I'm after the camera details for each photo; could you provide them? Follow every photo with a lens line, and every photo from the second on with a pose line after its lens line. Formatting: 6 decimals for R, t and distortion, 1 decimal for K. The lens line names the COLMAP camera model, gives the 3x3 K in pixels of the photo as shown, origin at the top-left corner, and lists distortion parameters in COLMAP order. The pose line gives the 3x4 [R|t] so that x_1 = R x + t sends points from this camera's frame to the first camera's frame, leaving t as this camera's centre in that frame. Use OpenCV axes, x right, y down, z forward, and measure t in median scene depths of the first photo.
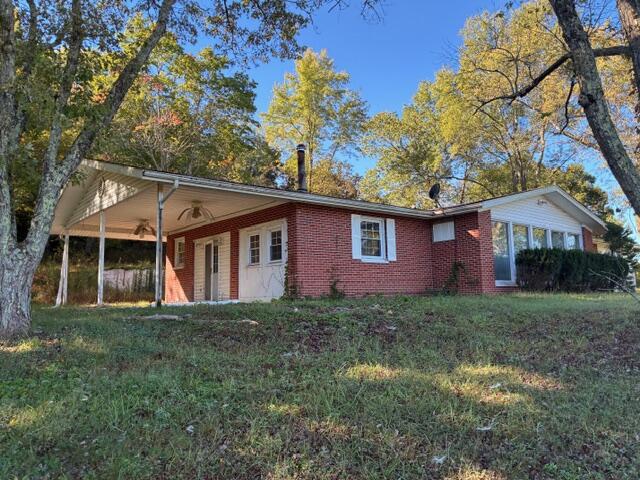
lens RADIAL K [[485.2, 0, 320.0], [0, 485.2, 240.0], [0, 0, 1]] dist [-0.003249, -0.000666]
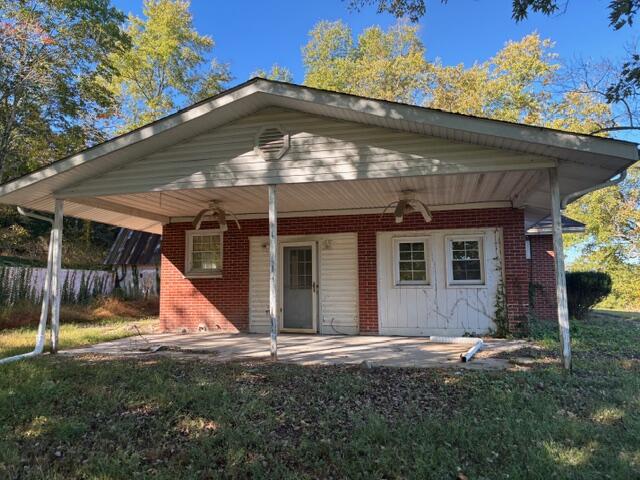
lens RADIAL K [[485.2, 0, 320.0], [0, 485.2, 240.0], [0, 0, 1]] dist [-0.003249, -0.000666]
pose [[0.821606, 0.069226, 0.565836, -0.643684], [-0.075602, 0.997063, -0.012207, 0.005225], [-0.565020, -0.032749, 0.824427, 0.466455]]
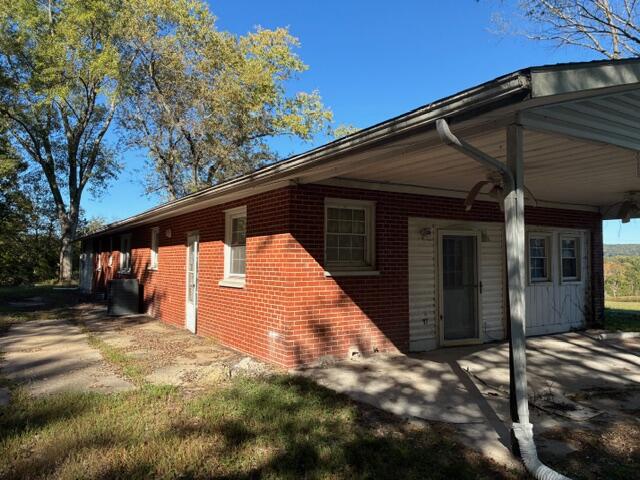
lens RADIAL K [[485.2, 0, 320.0], [0, 485.2, 240.0], [0, 0, 1]] dist [-0.003249, -0.000666]
pose [[0.131996, 0.058546, 0.989520, -0.850910], [-0.127232, 0.990998, -0.041661, 0.059618], [-0.983051, -0.120400, 0.138257, 1.180752]]
